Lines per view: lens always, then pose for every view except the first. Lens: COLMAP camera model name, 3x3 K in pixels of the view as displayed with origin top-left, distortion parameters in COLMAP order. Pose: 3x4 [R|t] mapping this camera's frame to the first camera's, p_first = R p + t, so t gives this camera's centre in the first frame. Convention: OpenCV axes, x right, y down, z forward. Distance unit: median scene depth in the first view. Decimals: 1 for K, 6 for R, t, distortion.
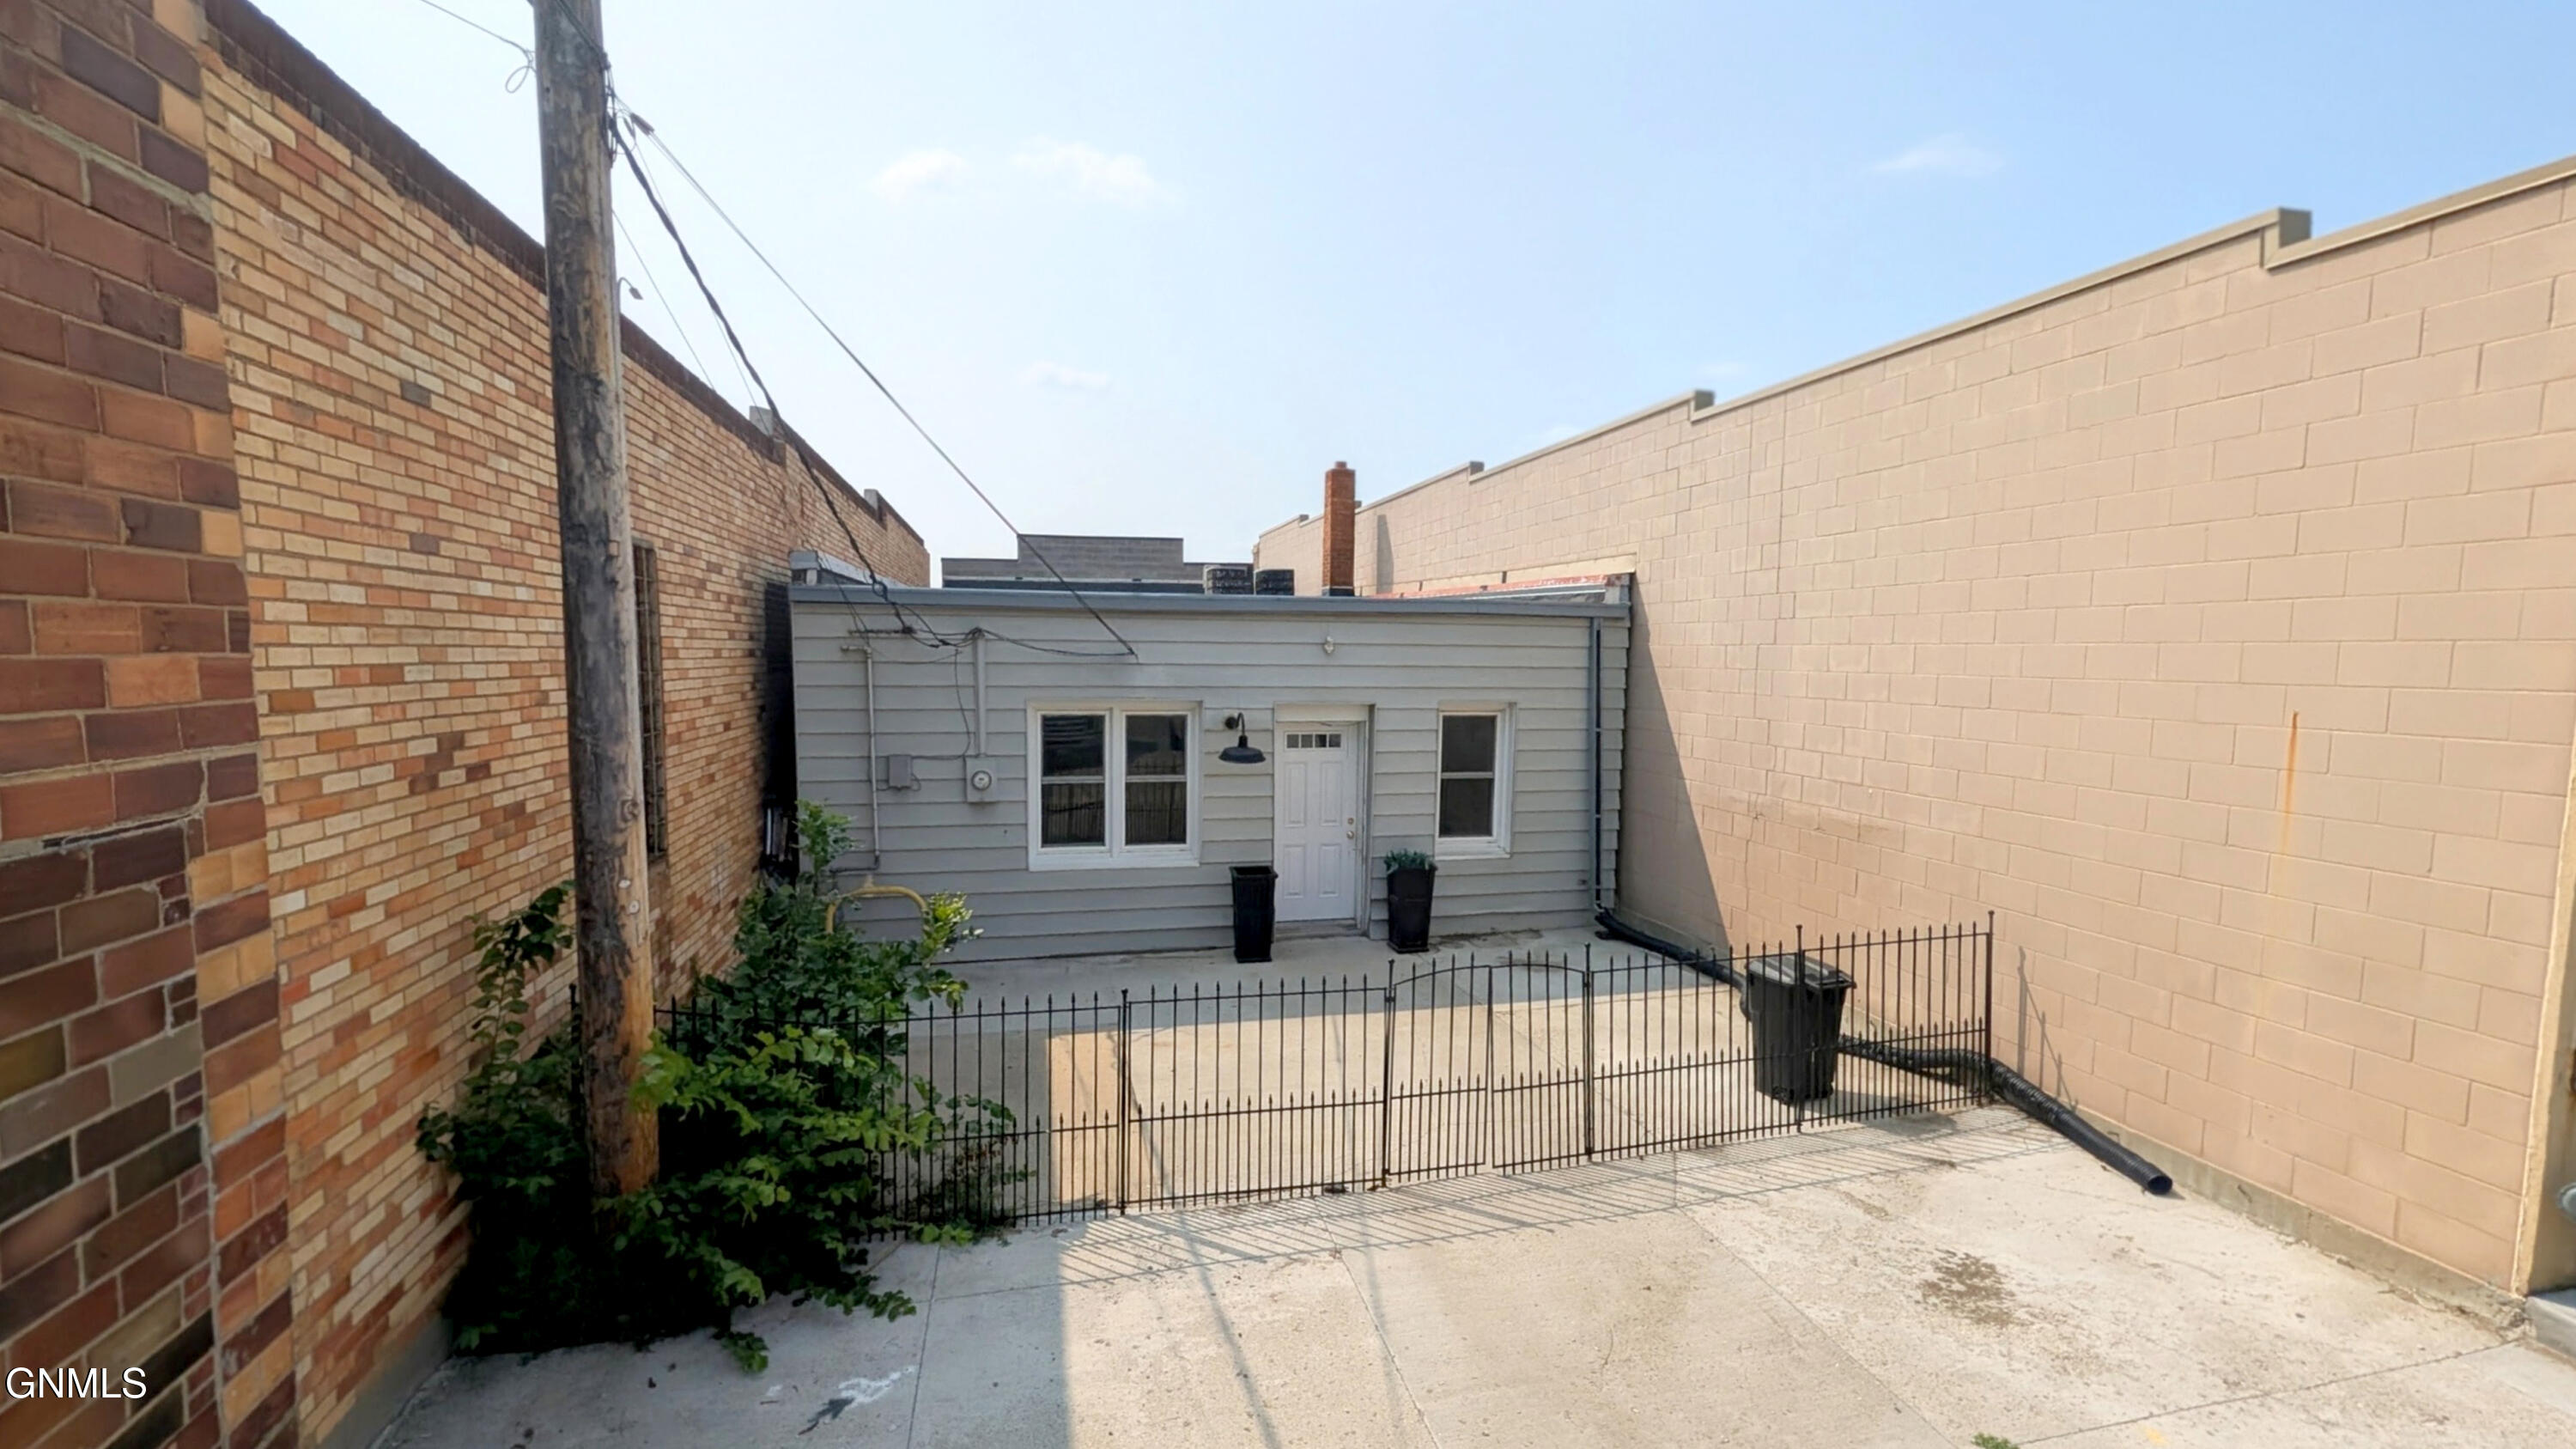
lens RADIAL K [[981.3, 0, 1286.4], [0, 981.3, 720.8], [0, 0, 1]] dist [0.000898, 0.000365]
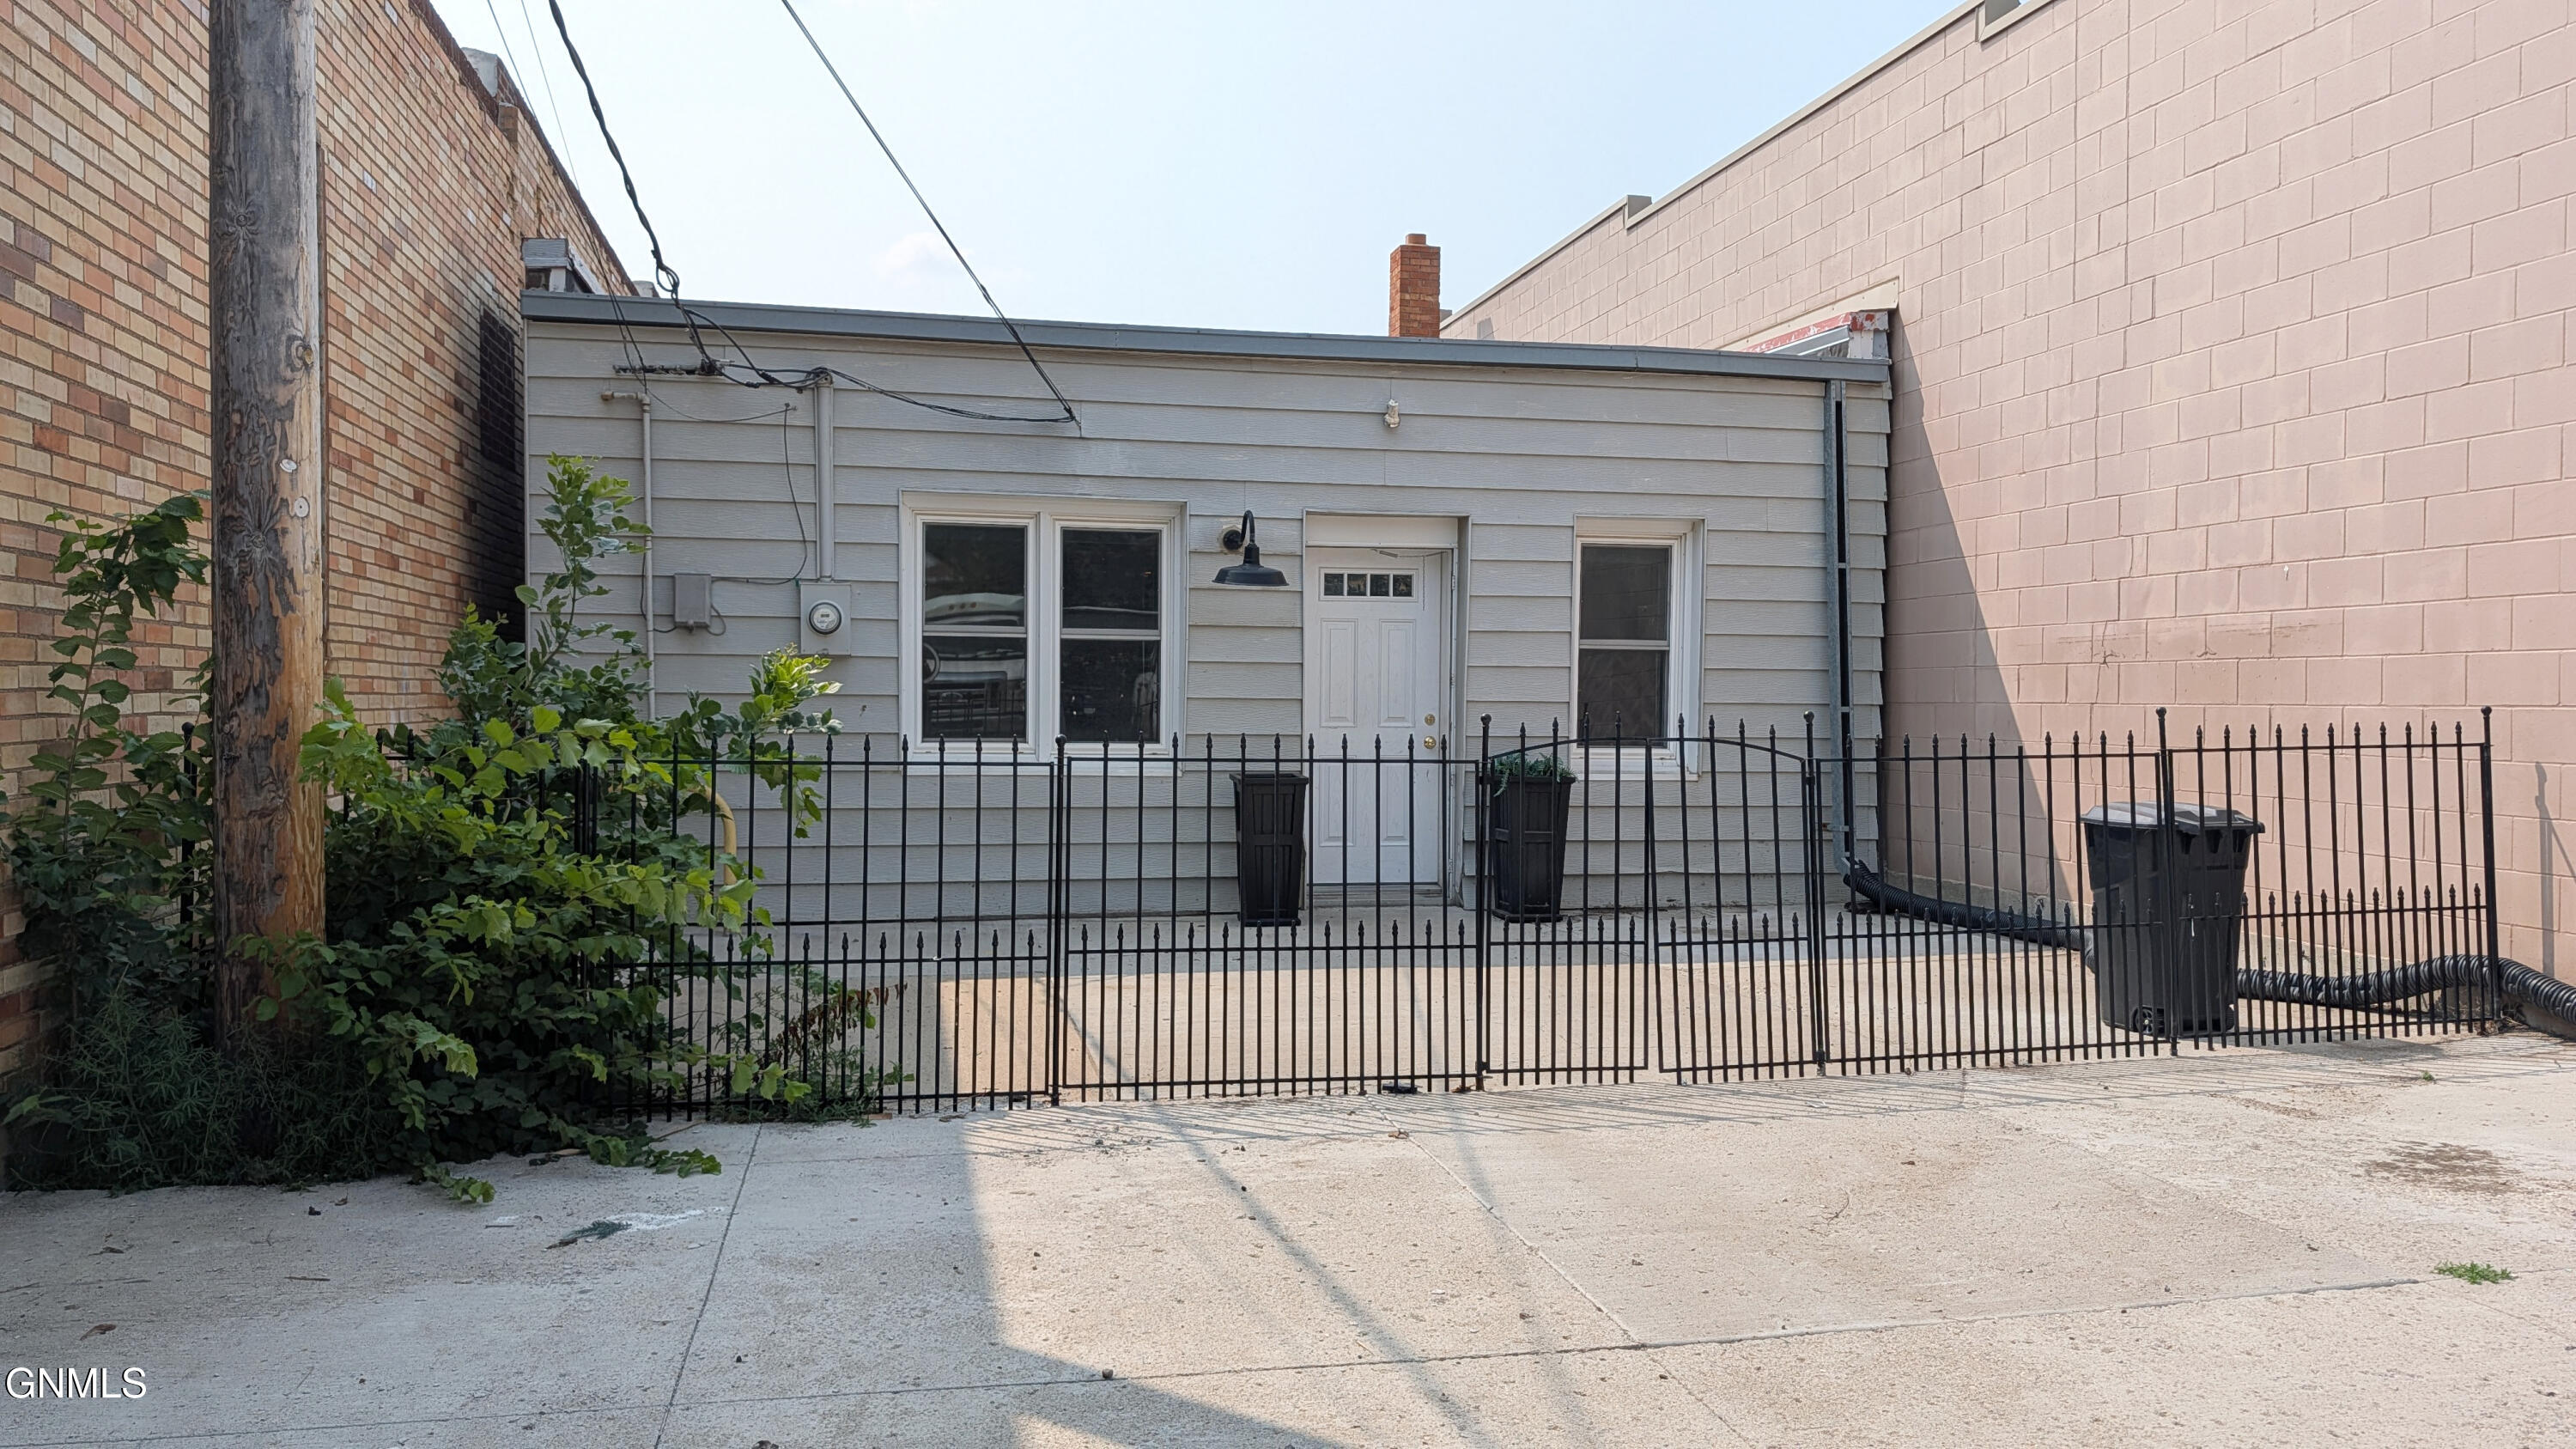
lens RADIAL K [[1683.6, 0, 1295.7], [0, 1683.6, 721.6], [0, 0, 1]] dist [0.010402, -0.006969]
pose [[0.999741, -0.006657, -0.021766, 0.007379], [0.005381, 0.998294, -0.058142, 0.258790], [0.022116, 0.058010, 0.998071, -0.054047]]
